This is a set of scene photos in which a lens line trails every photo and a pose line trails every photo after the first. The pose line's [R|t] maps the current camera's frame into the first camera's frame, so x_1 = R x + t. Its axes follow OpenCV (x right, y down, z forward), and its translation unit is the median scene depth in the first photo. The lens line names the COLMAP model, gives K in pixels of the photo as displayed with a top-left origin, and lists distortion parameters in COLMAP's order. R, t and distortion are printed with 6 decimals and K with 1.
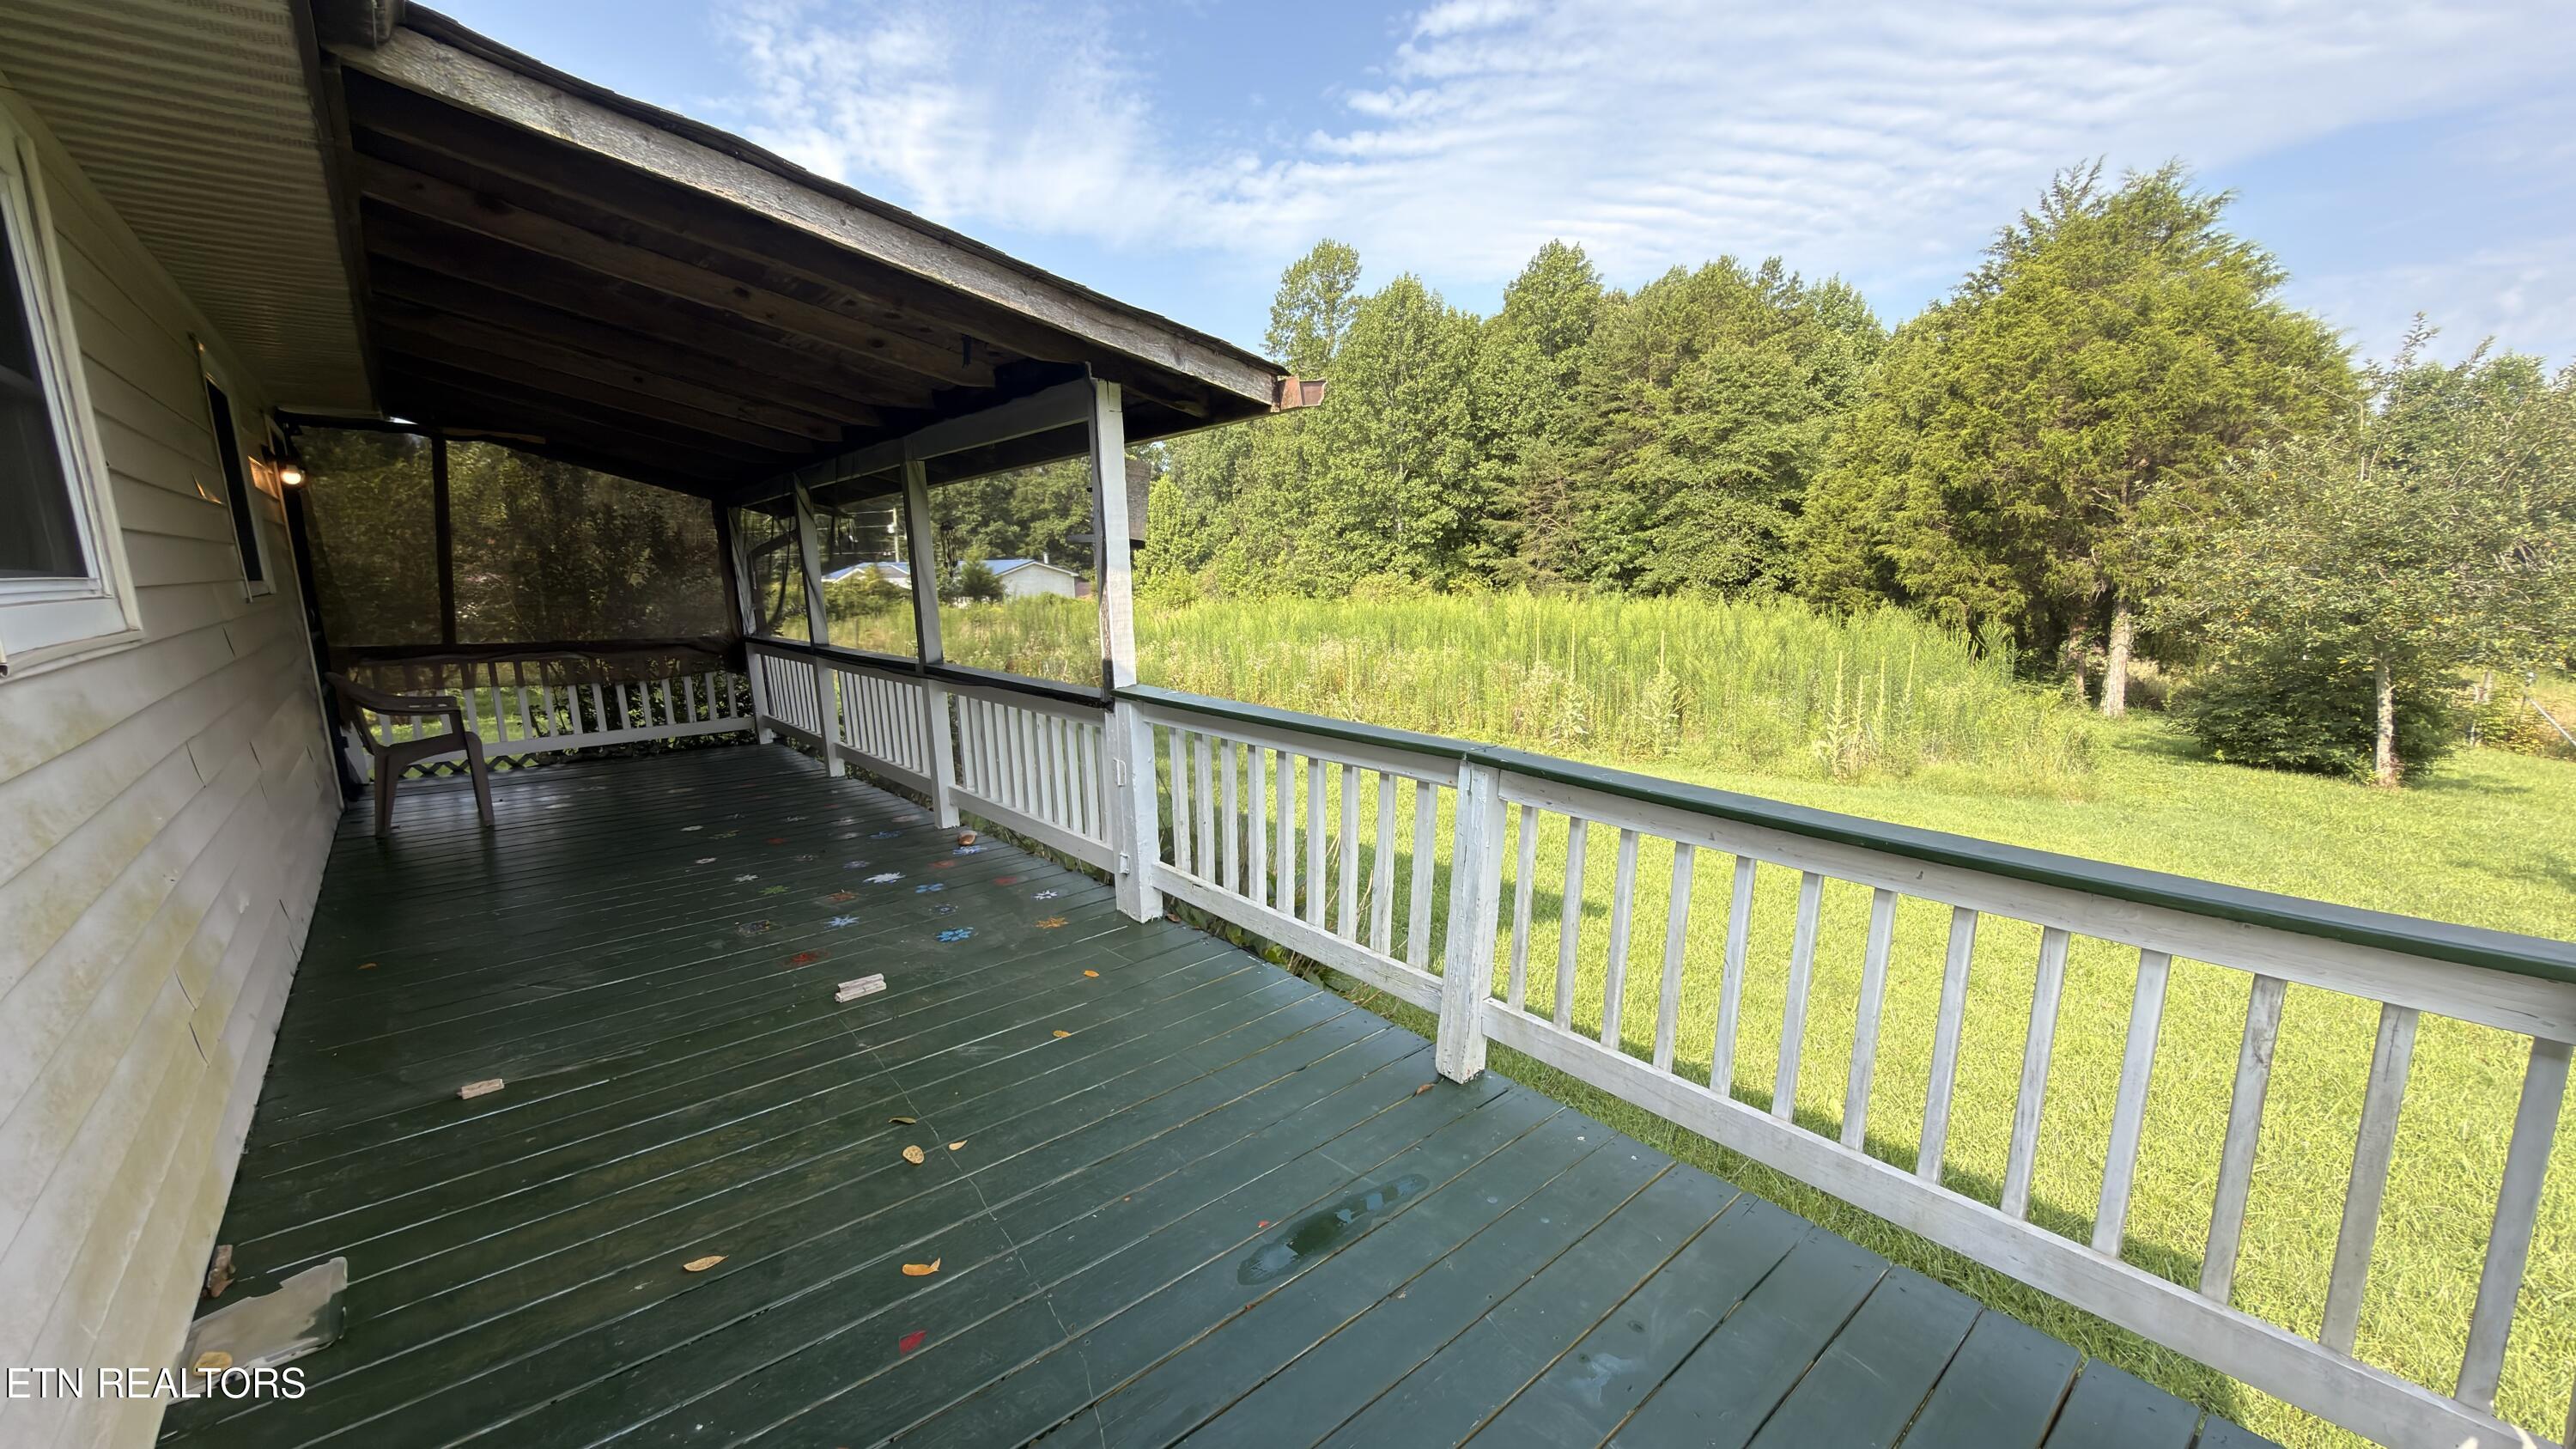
lens RADIAL K [[1018.9, 0, 1281.3], [0, 1018.9, 730.9], [0, 0, 1]] dist [0.000058, 0.000393]
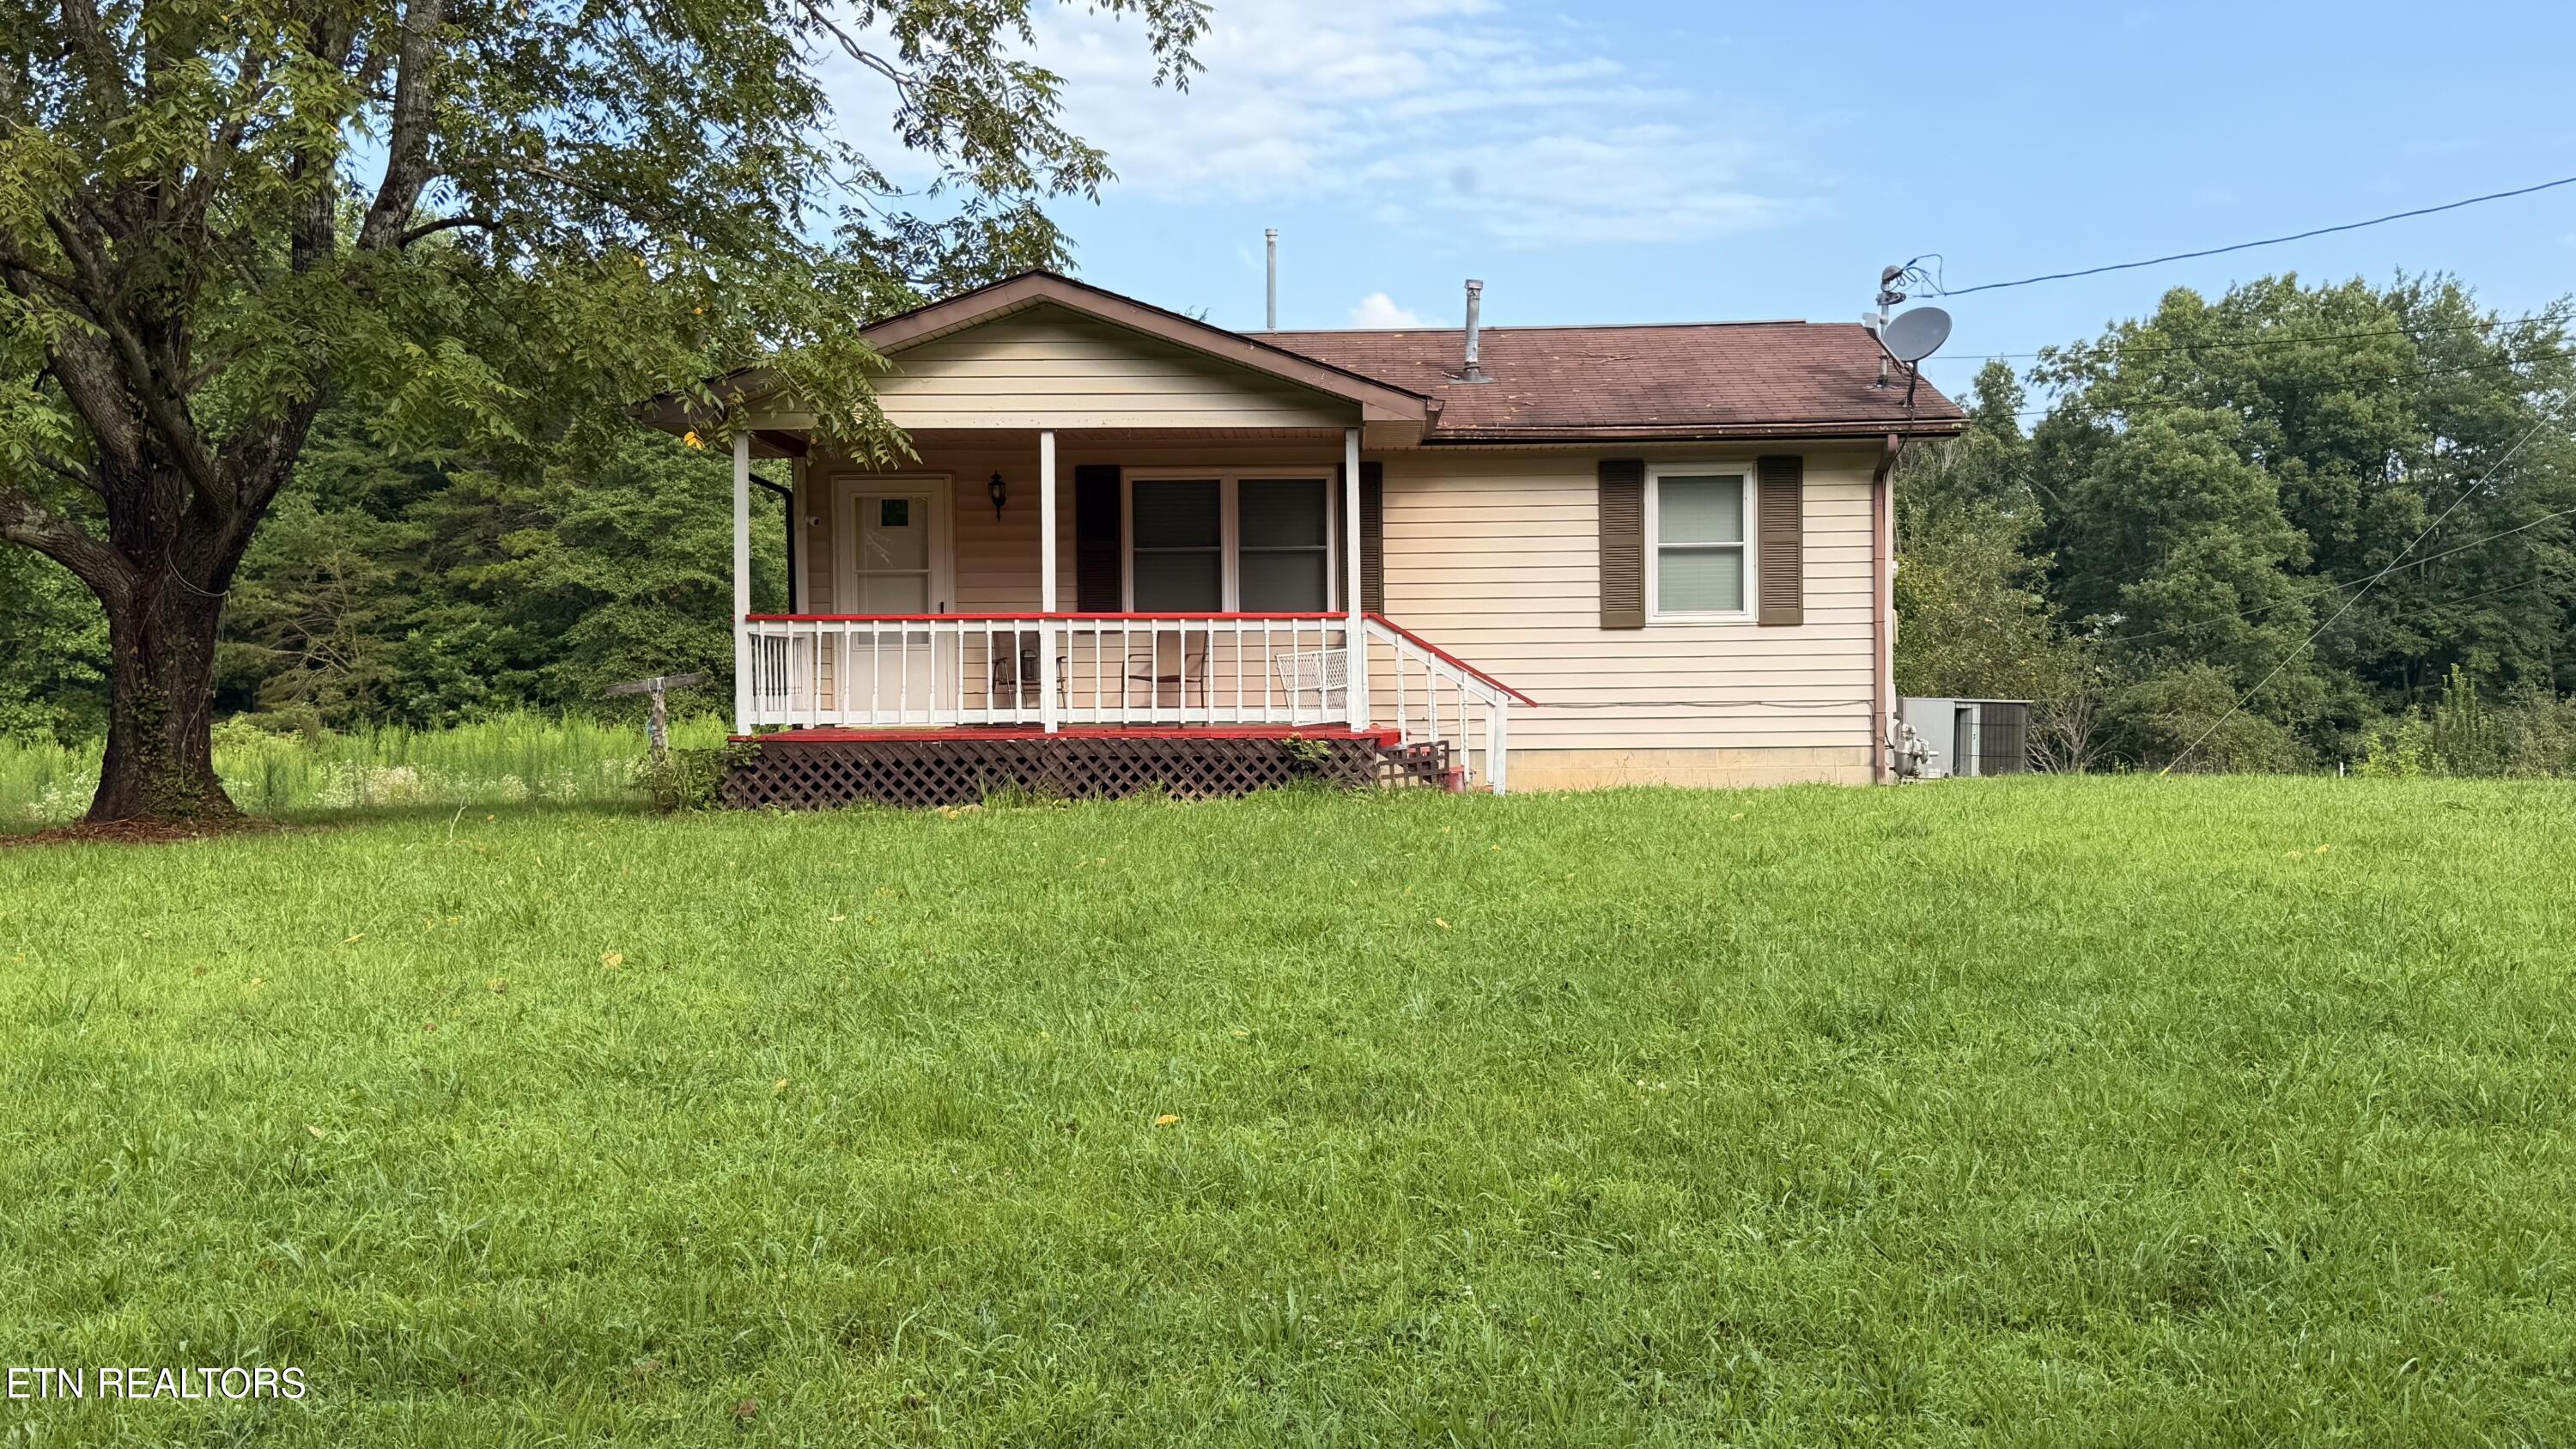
lens RADIAL K [[2478.7, 0, 1287.6], [0, 2478.7, 720.7], [0, 0, 1]] dist [0.117402, 0.000000]
pose [[0.666707, 0.017728, 0.745109, -0.477904], [0.123688, 0.983223, -0.134066, 0.092366], [-0.734985, 0.181544, 0.653329, -0.301802]]
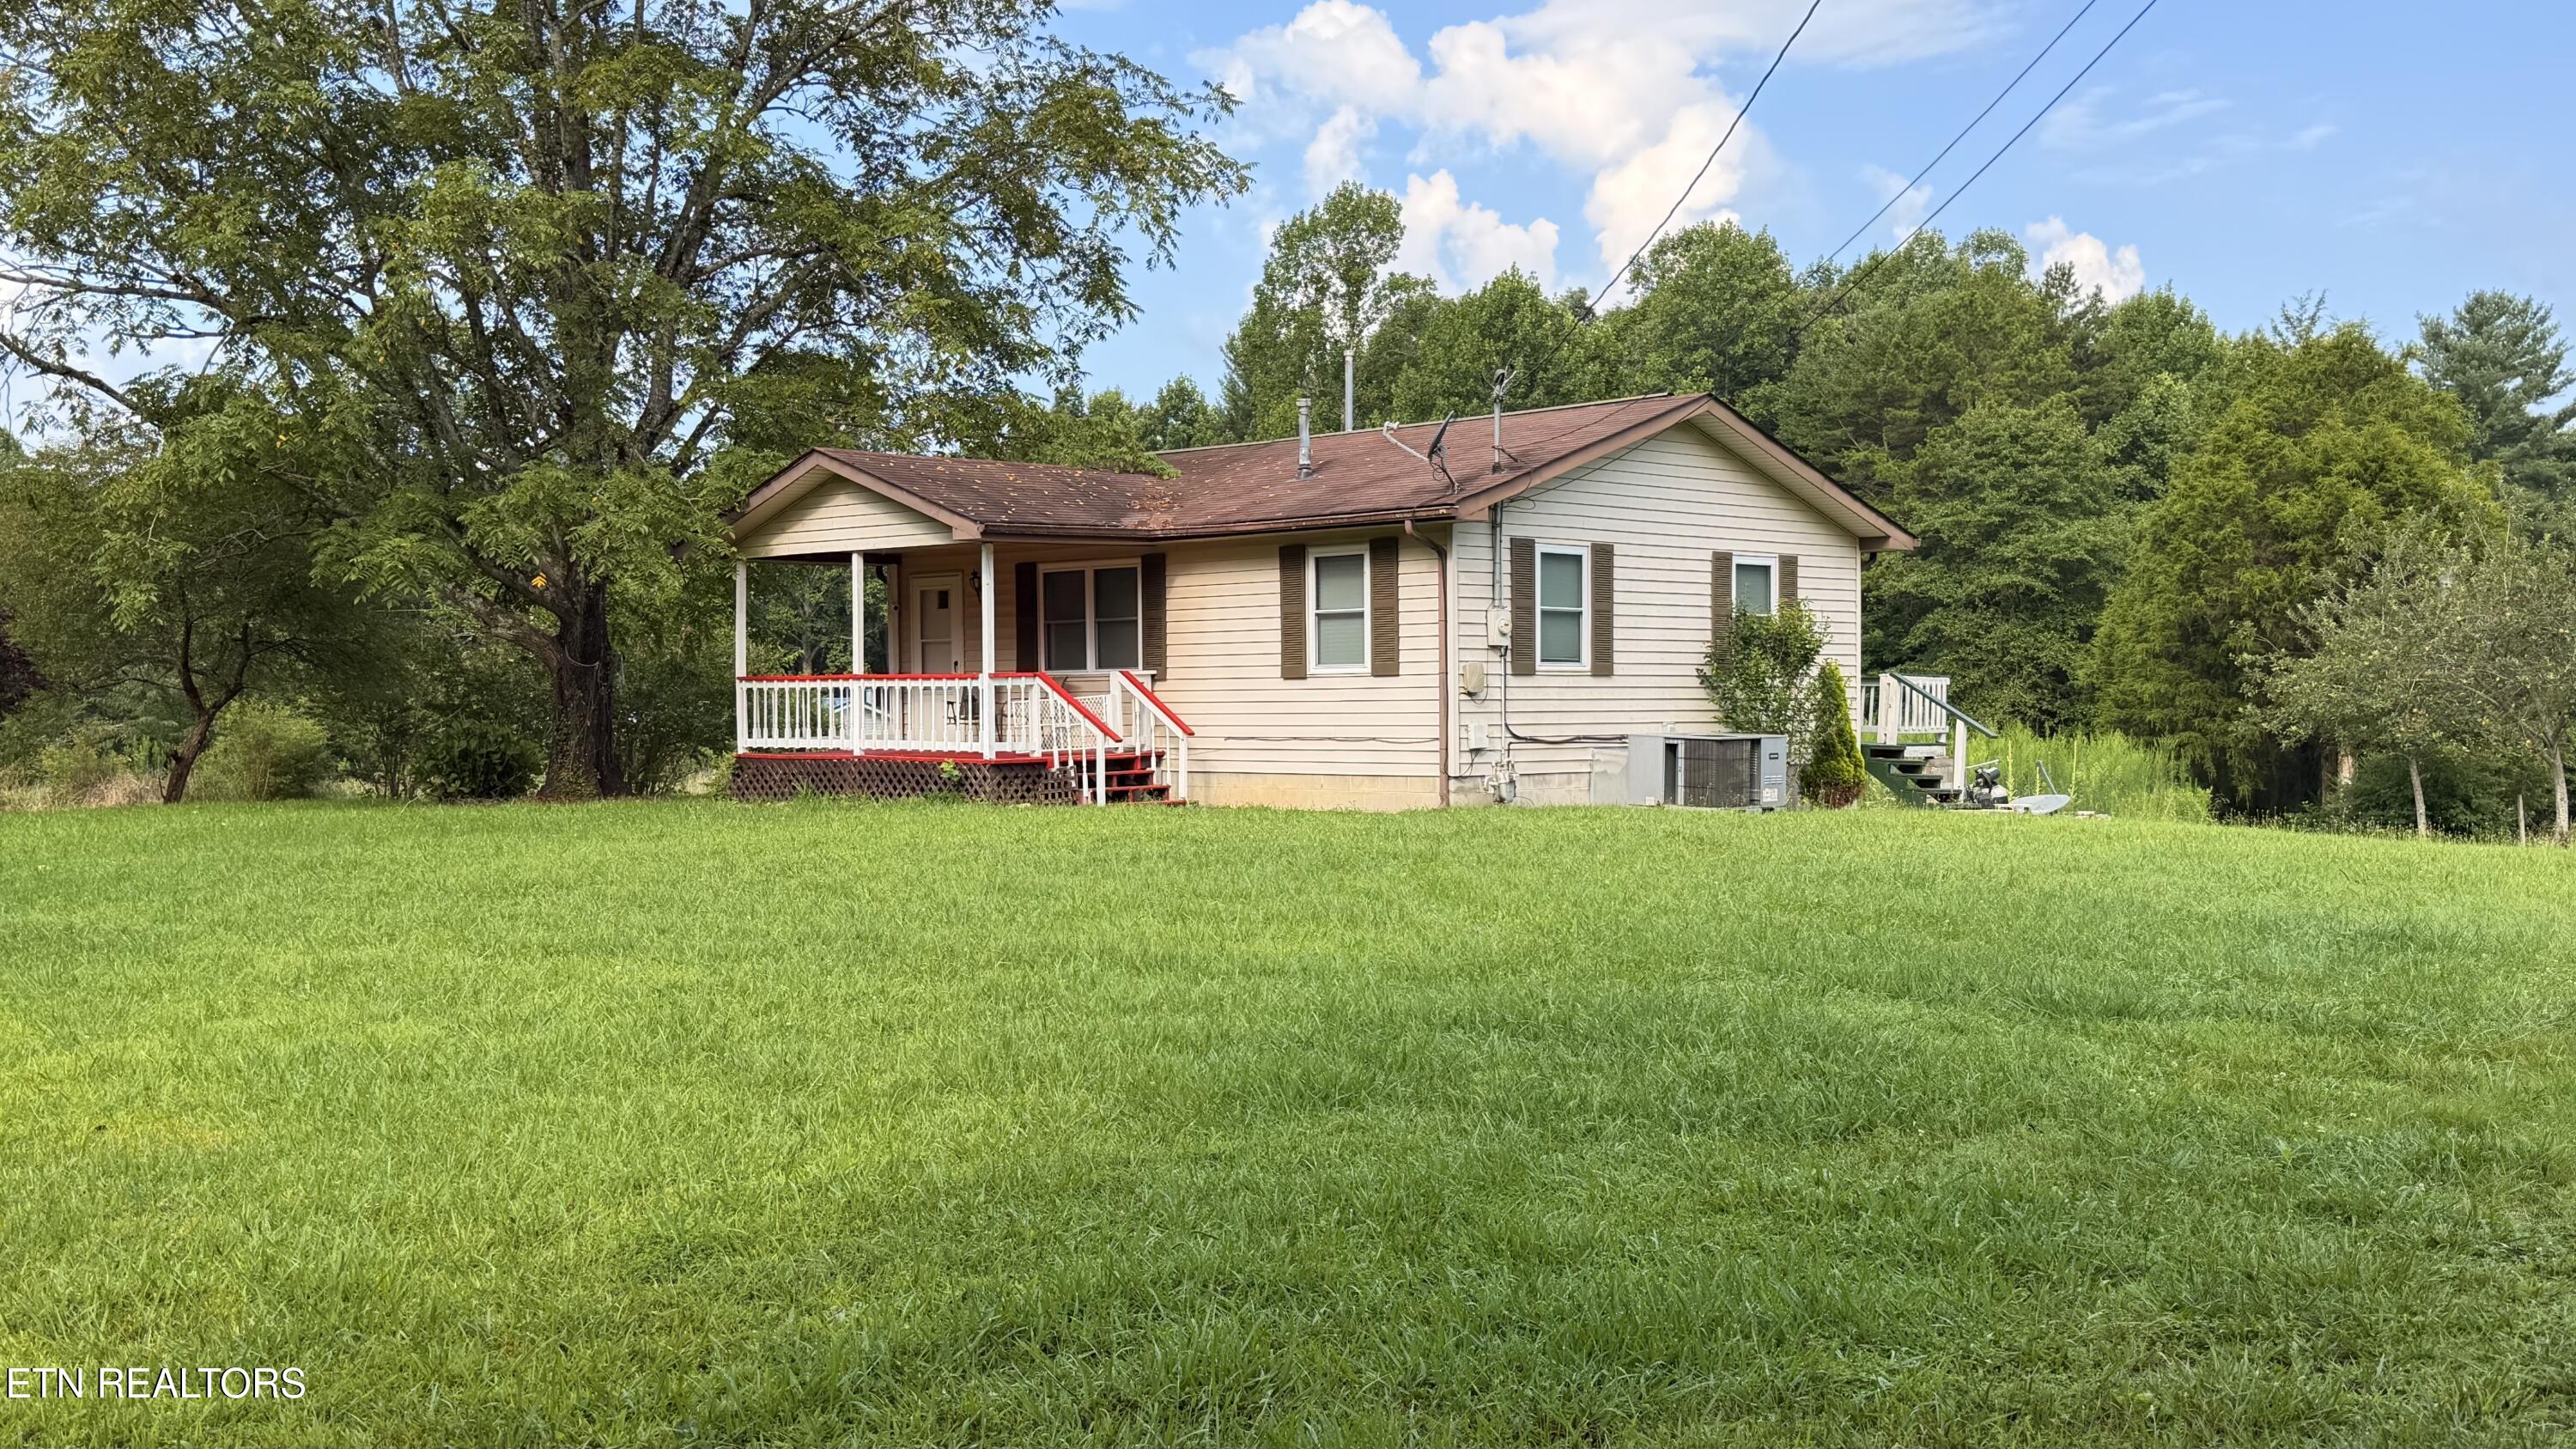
lens RADIAL K [[2478.7, 0, 1288.3], [0, 2478.7, 730.1], [0, 0, 1]] dist [0.117402, 0.000000]
pose [[0.995234, 0.019792, 0.095485, -0.192116], [-0.003271, 0.985411, -0.170160, 0.126966], [-0.097460, 0.169037, 0.980779, -0.575880]]
